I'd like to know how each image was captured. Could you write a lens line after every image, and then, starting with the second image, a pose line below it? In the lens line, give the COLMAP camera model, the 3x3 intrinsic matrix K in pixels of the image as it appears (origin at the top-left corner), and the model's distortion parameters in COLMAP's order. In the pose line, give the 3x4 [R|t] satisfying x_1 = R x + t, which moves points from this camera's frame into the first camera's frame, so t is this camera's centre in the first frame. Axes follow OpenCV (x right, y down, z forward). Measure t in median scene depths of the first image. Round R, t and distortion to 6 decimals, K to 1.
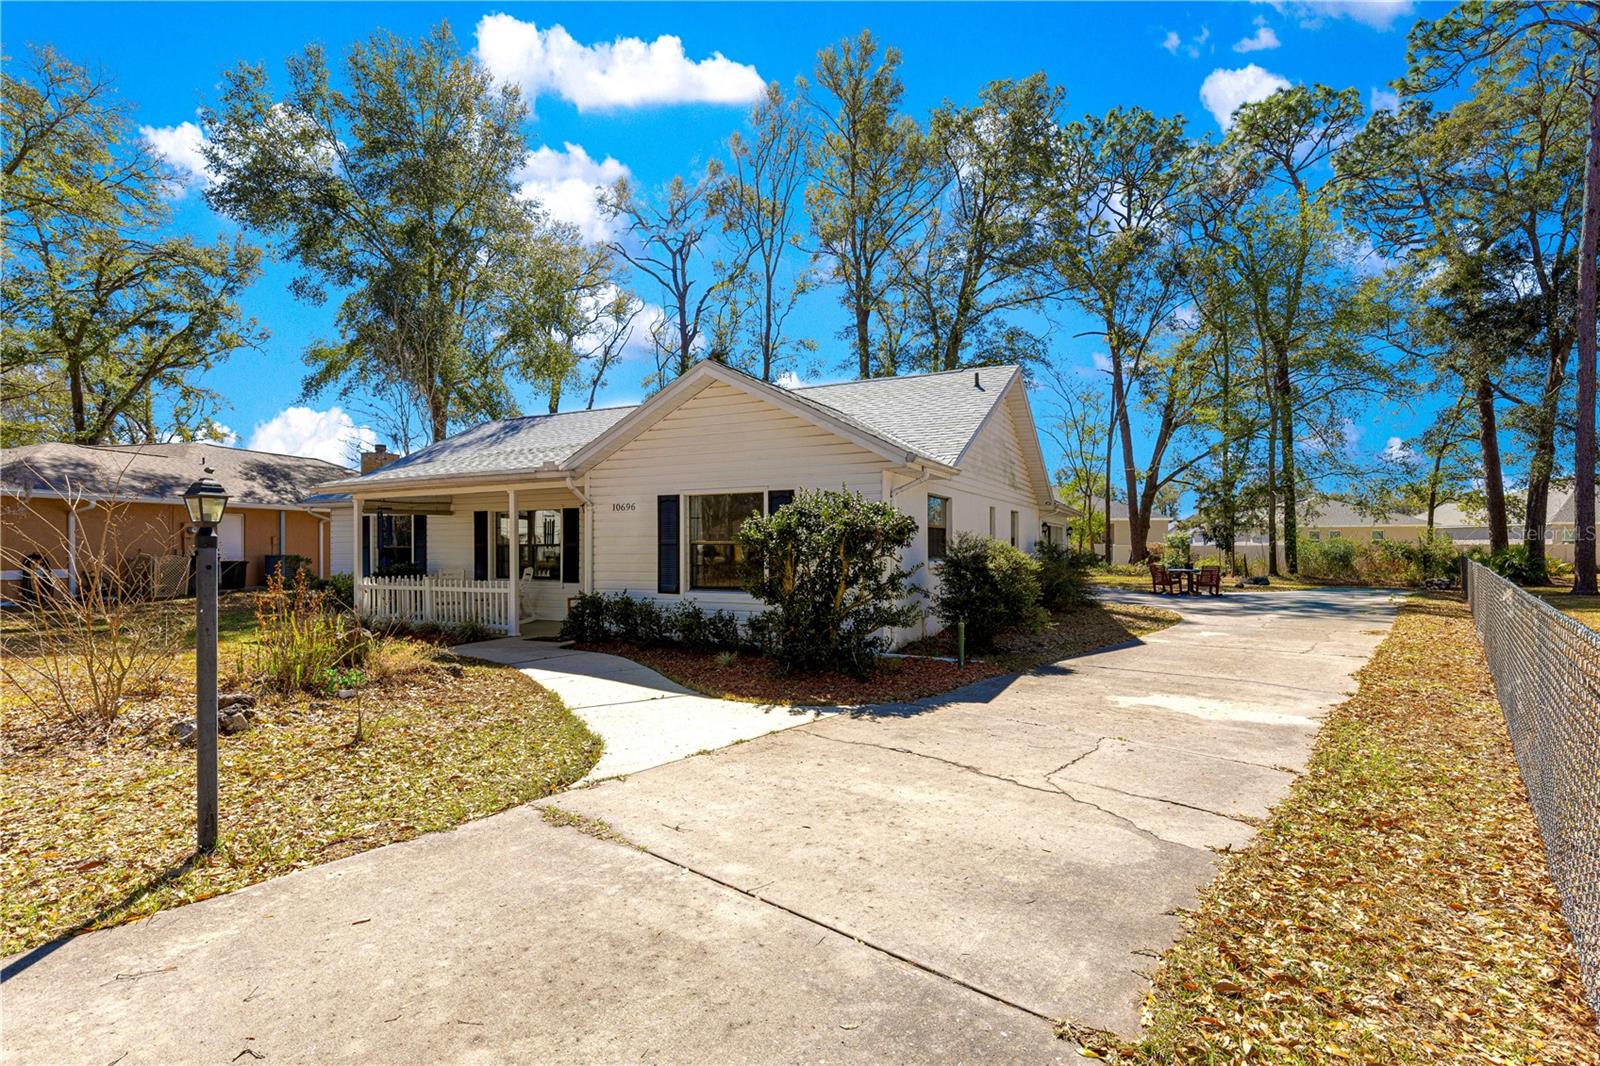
lens RADIAL K [[765.6, 0, 806.7], [0, 765.6, 535.3], [0, 0, 1]] dist [-0.007094, -0.000969]
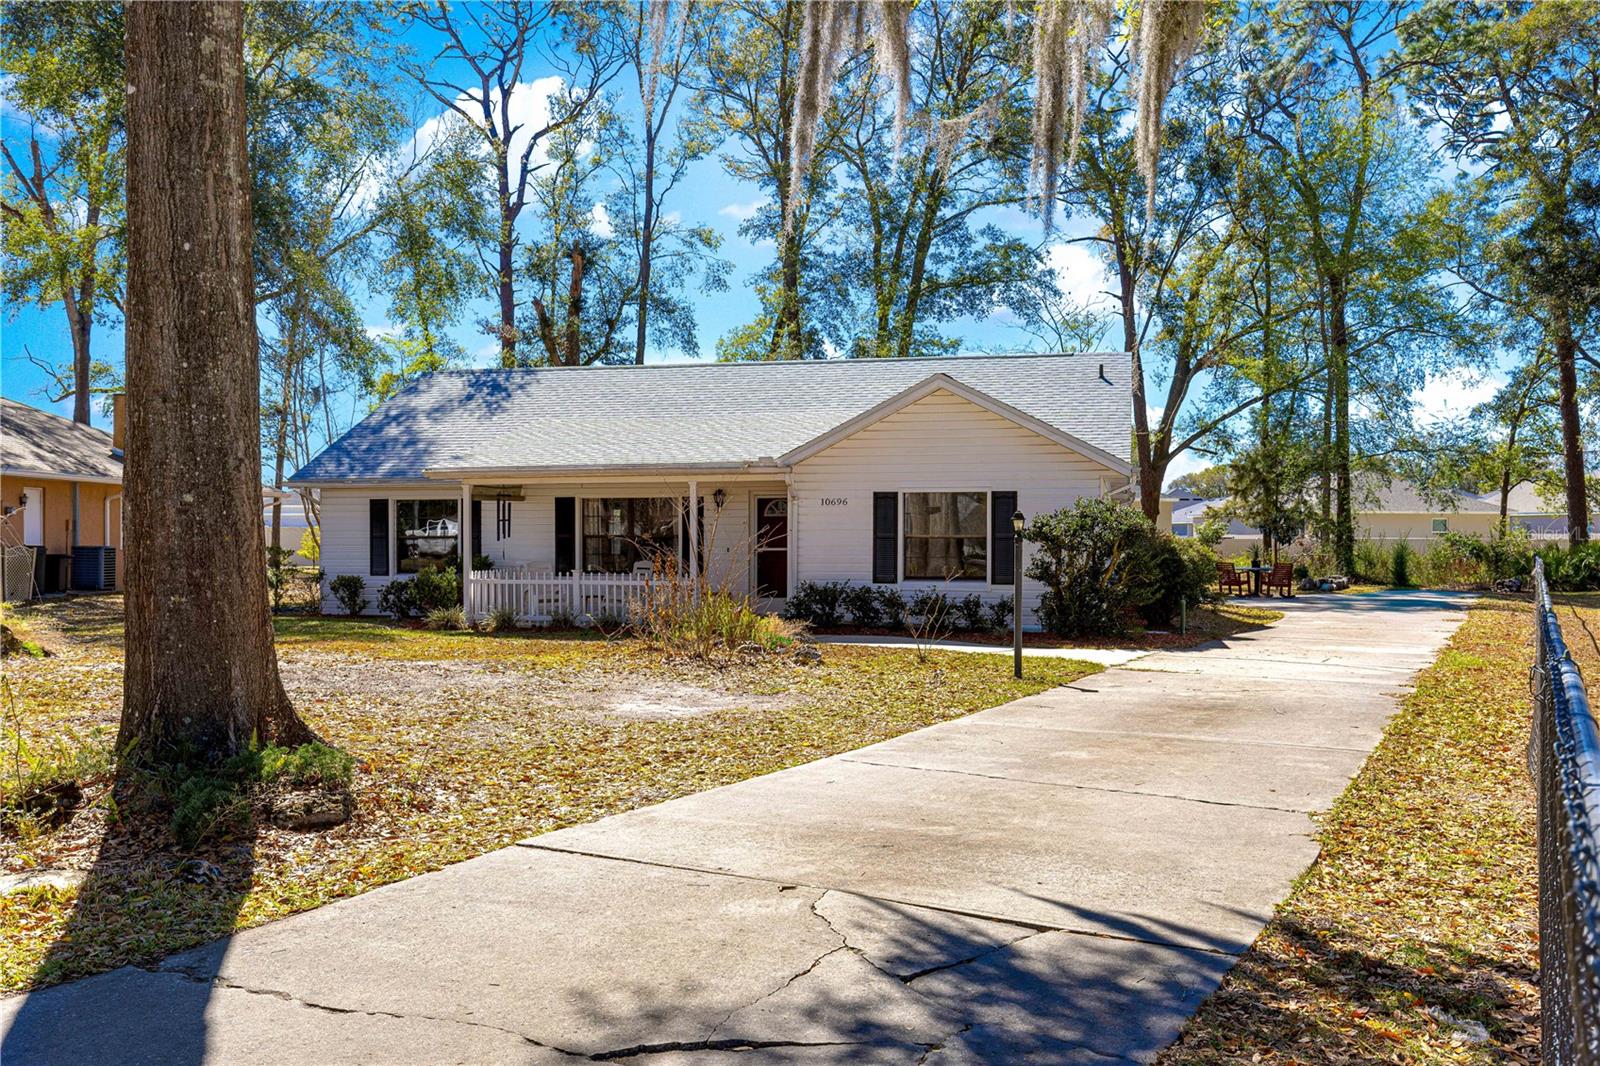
lens RADIAL K [[1414.4, 0, 800.0], [0, 1414.4, 533.0], [0, 0, 1]] dist [0.001496, 0.000283]
pose [[0.974999, 0.006739, 0.222107, -0.217460], [-0.009678, 0.999879, 0.012147, -0.005252], [-0.221998, -0.013992, 0.974947, -0.268717]]
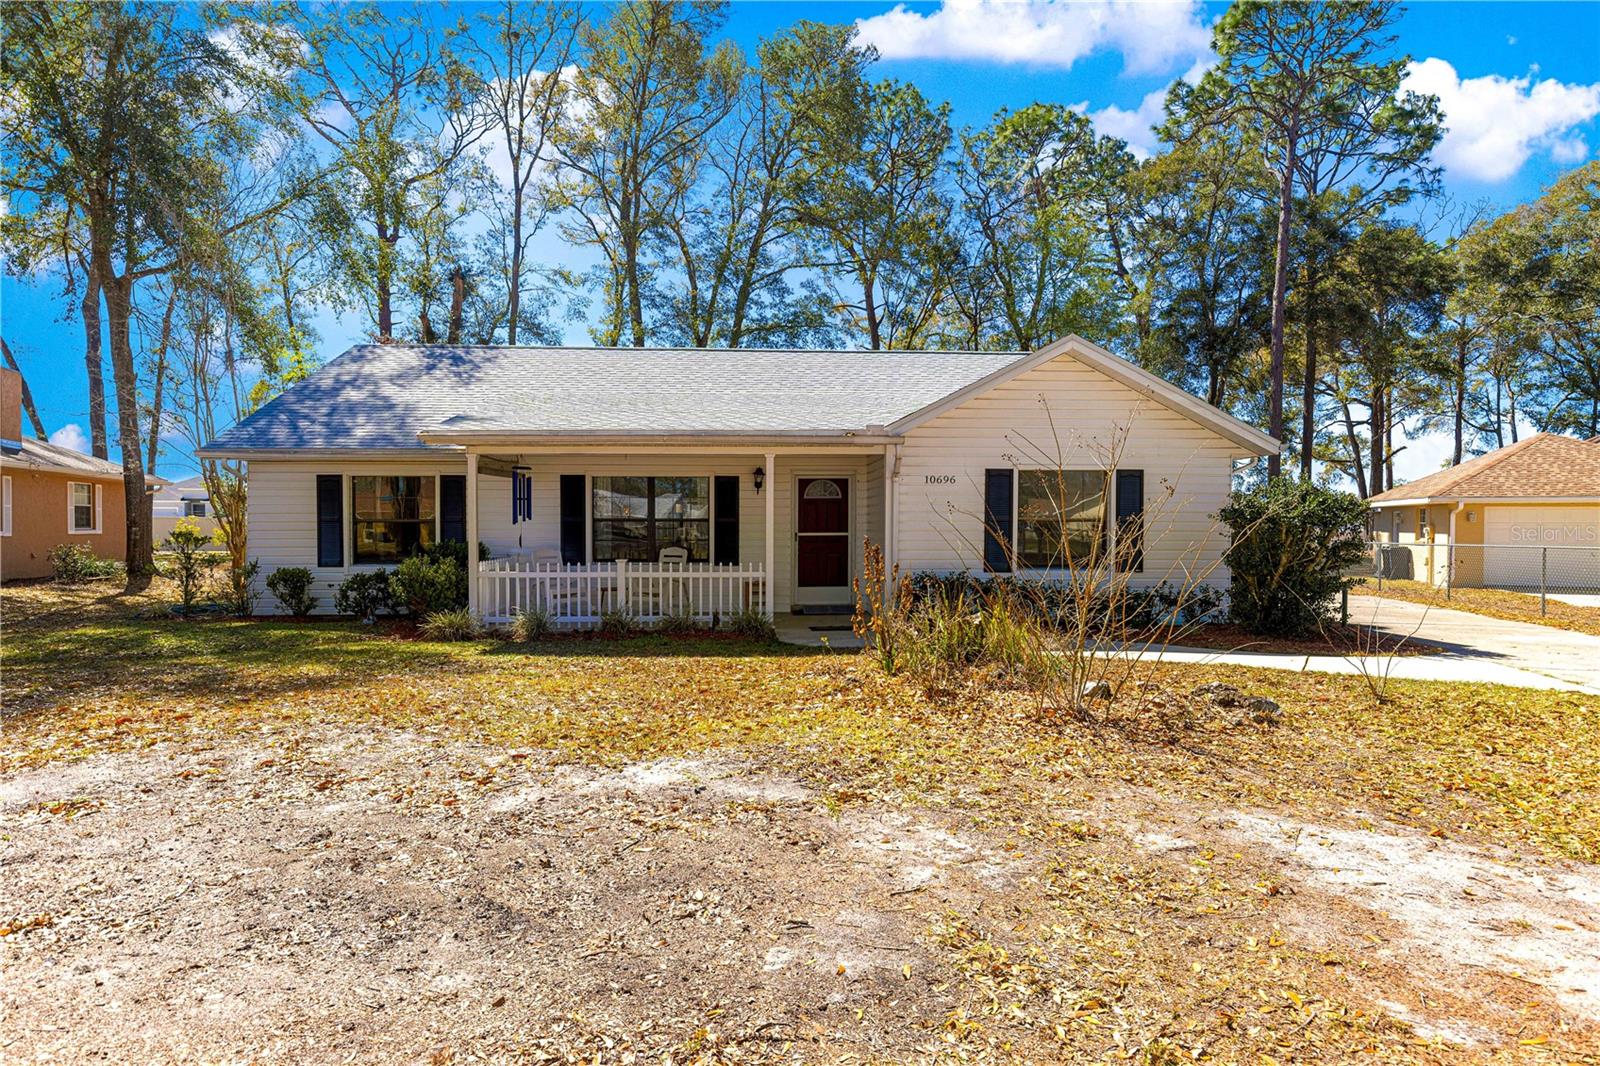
lens RADIAL K [[891.5, 0, 805.4], [0, 891.5, 536.4], [0, 0, 1]] dist [0.001610, 0.000752]
pose [[0.870934, 0.000531, 0.491400, -0.275026], [-0.013471, 0.999649, 0.022795, 0.002731], [-0.491215, -0.026473, 0.870636, 0.044334]]
